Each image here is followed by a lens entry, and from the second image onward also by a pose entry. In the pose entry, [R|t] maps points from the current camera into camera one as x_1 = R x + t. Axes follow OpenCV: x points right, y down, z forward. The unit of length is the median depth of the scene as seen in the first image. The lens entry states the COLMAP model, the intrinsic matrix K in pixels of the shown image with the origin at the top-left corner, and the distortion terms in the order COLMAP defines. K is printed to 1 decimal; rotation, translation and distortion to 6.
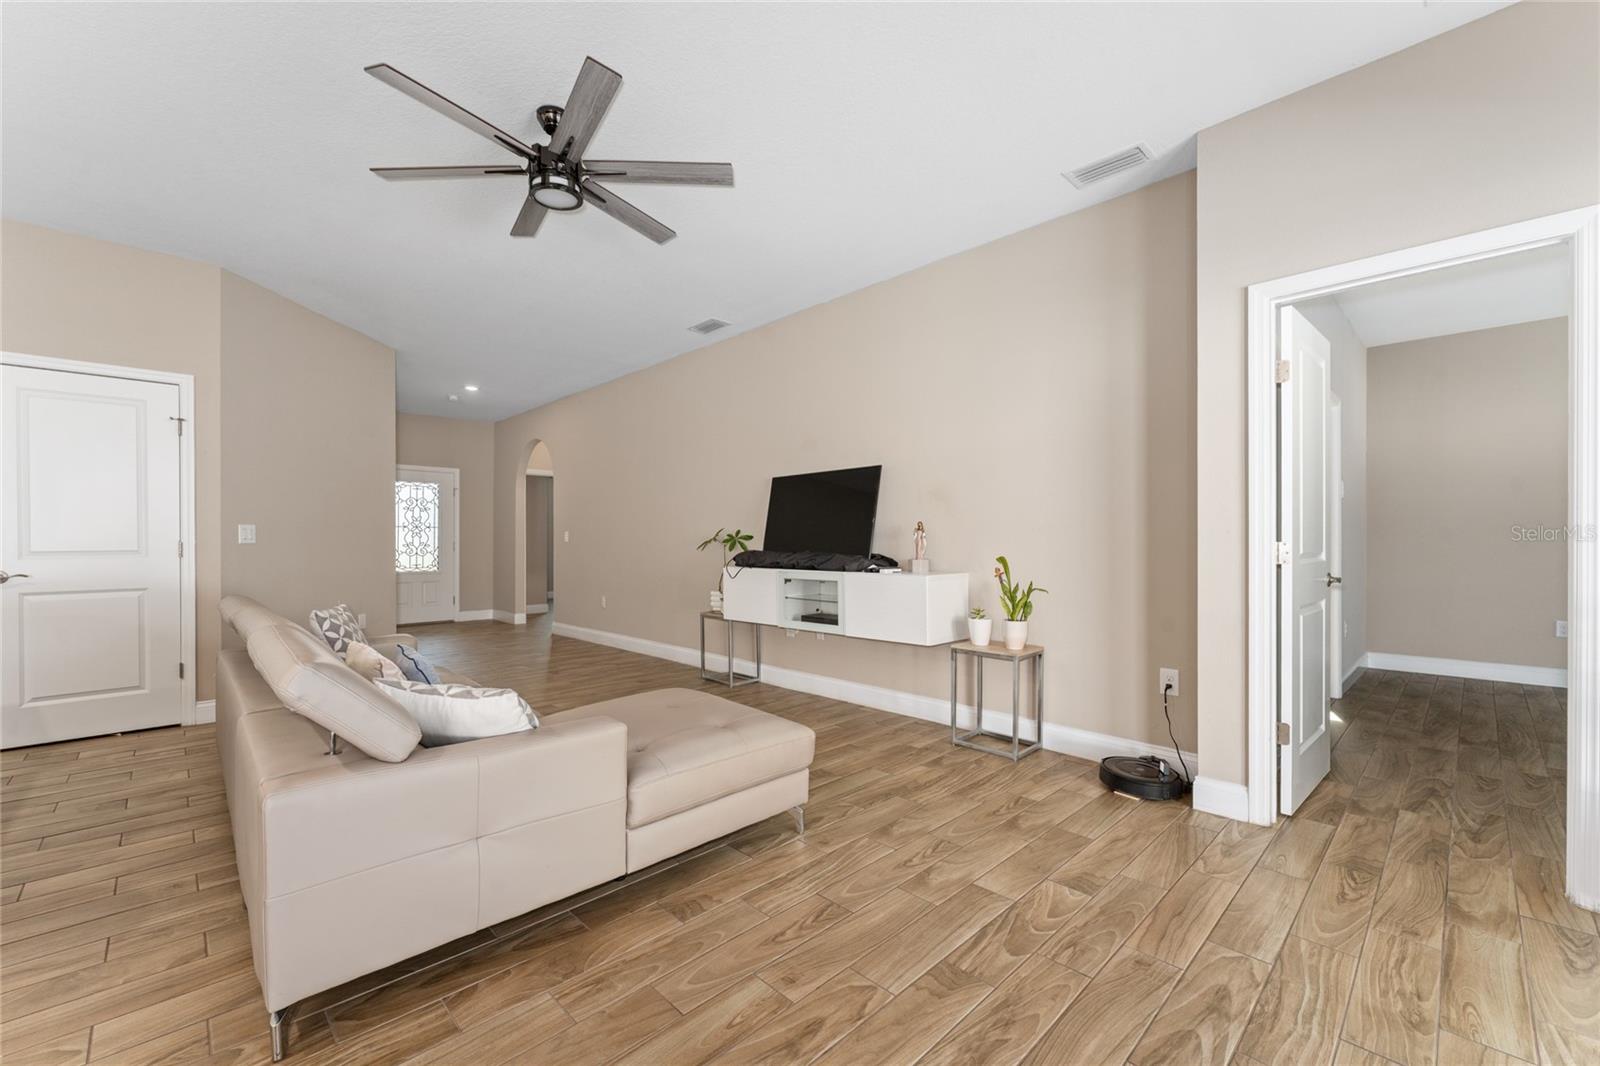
lens RADIAL K [[648.3, 0, 795.3], [0, 648.3, 533.4], [0, 0, 1]] dist [0.001961, 0.000105]
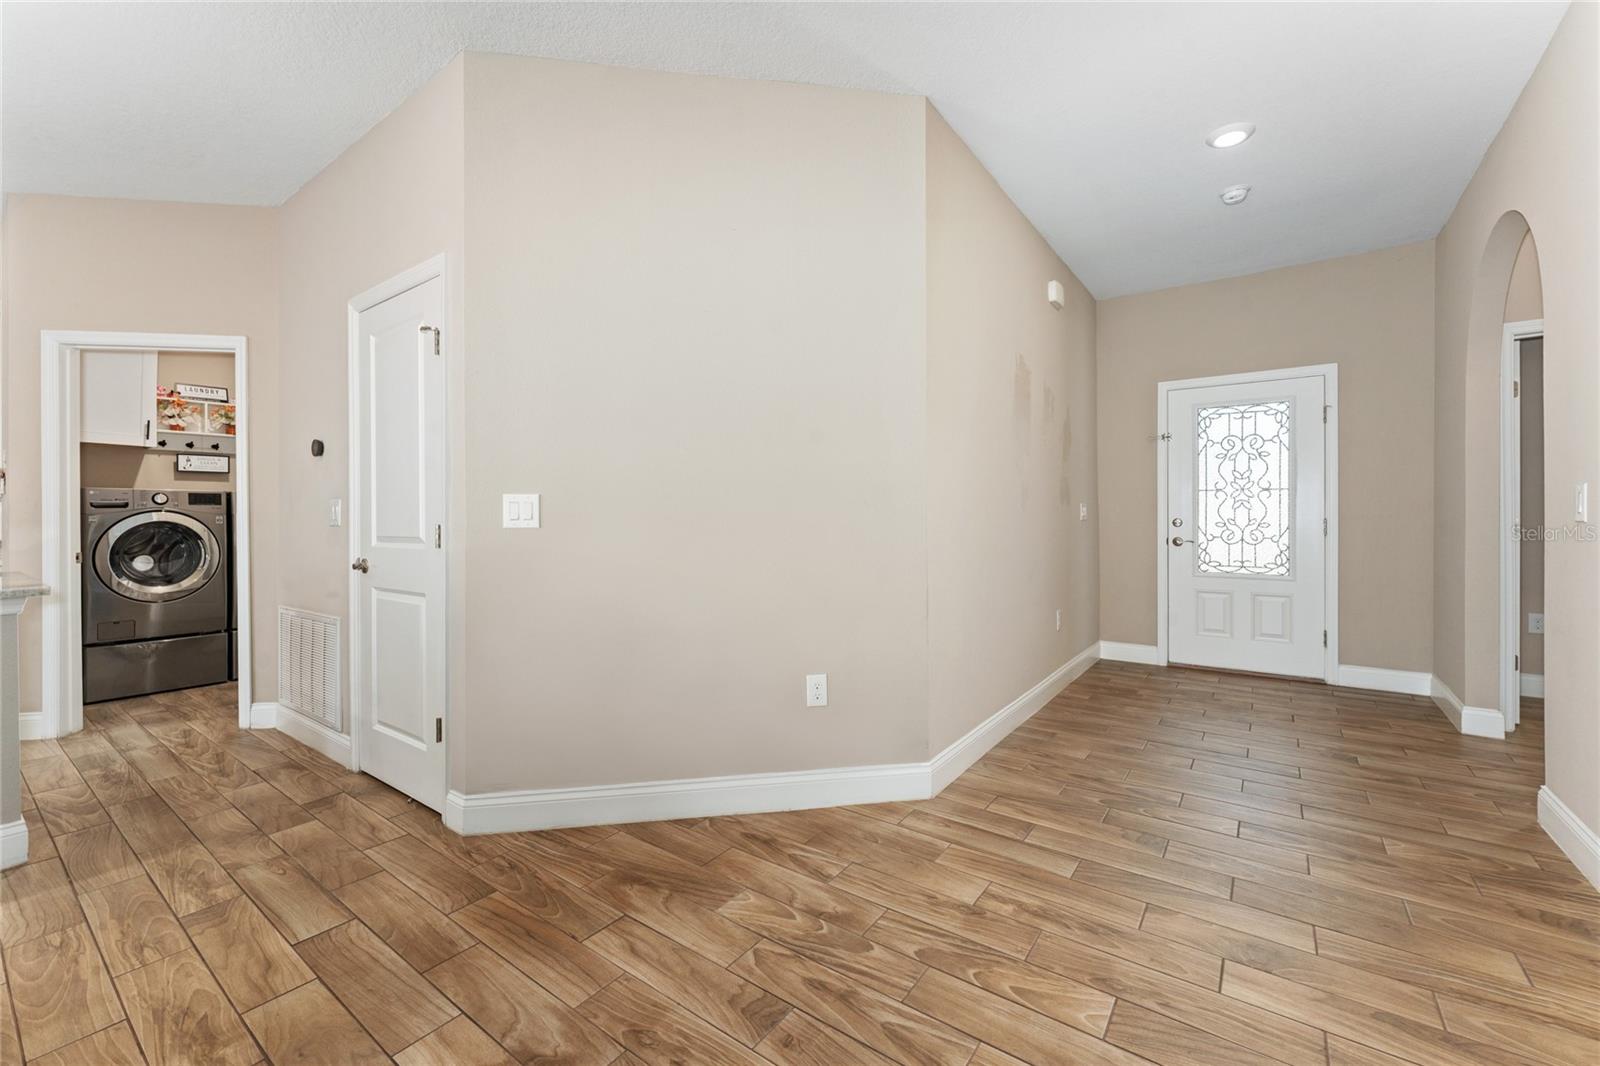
lens RADIAL K [[648.3, 0, 795.3], [0, 648.3, 533.4], [0, 0, 1]] dist [0.001961, 0.000105]
pose [[0.155925, 0.029782, -0.987320, -0.114000], [0.015090, 0.999357, 0.032528, 0.002971], [0.987654, -0.019971, 0.155375, 0.554137]]
